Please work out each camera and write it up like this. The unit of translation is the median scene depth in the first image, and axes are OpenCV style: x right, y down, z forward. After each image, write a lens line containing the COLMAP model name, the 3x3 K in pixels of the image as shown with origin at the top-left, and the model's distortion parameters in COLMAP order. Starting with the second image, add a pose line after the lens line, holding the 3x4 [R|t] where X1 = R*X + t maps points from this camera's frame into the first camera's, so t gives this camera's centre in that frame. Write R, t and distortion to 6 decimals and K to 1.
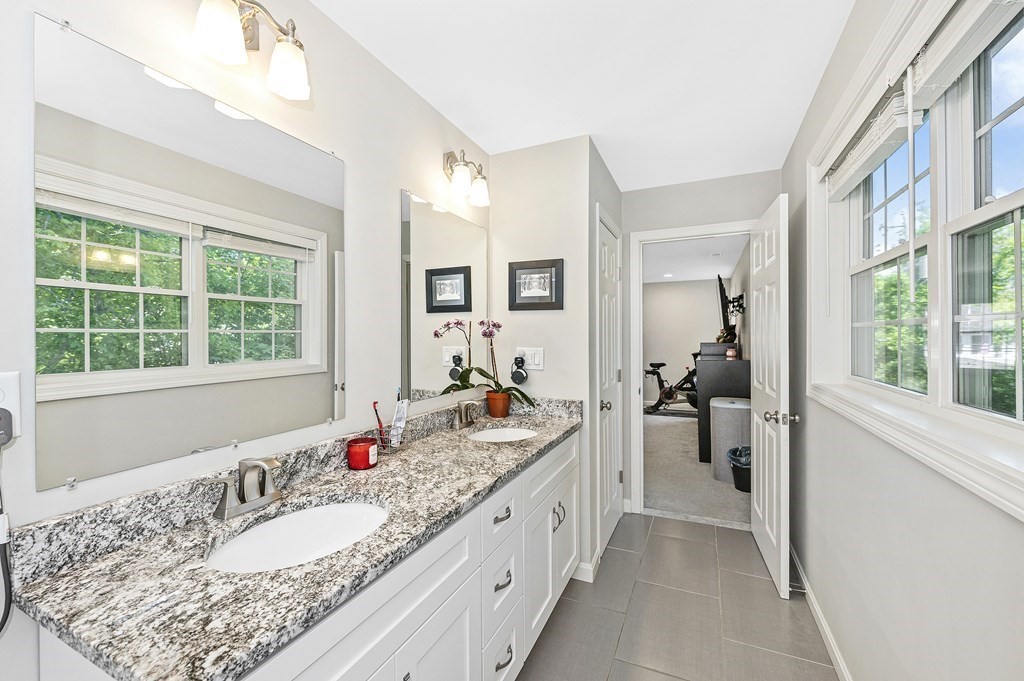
lens RADIAL K [[407.7, 0, 511.4], [0, 407.7, 338.0], [0, 0, 1]] dist [-0.016568, -0.000007]
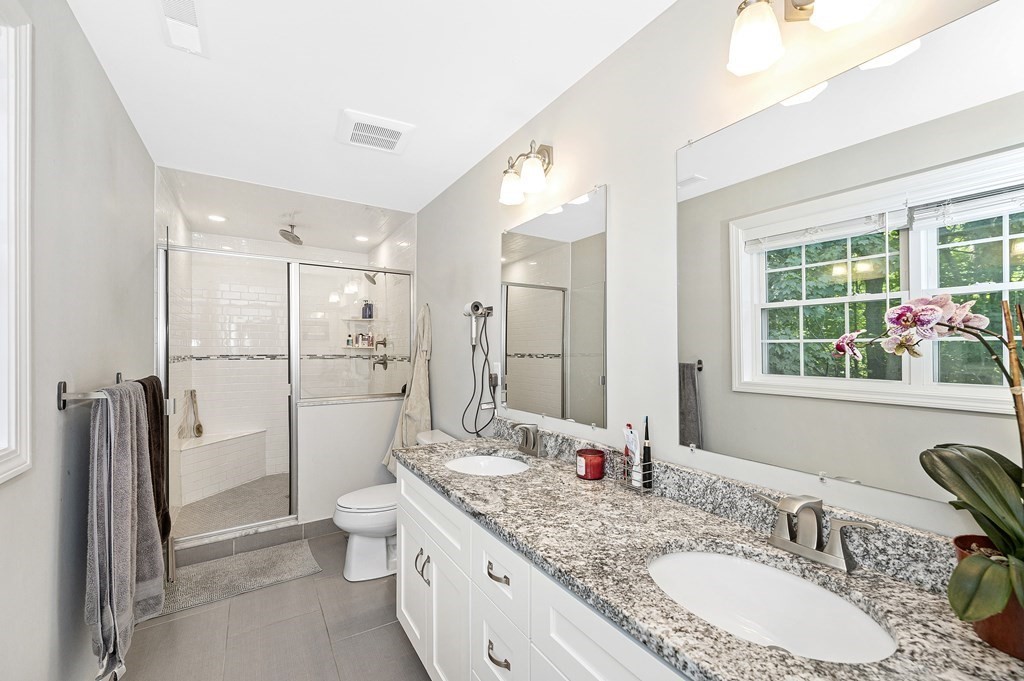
lens RADIAL K [[407.7, 0, 511.4], [0, 407.7, 338.0], [0, 0, 1]] dist [-0.016568, -0.000007]
pose [[-0.526241, -0.005111, -0.850320, 0.679280], [0.006586, 0.999927, -0.010087, -0.033324], [0.850310, -0.010908, -0.526169, 1.483881]]
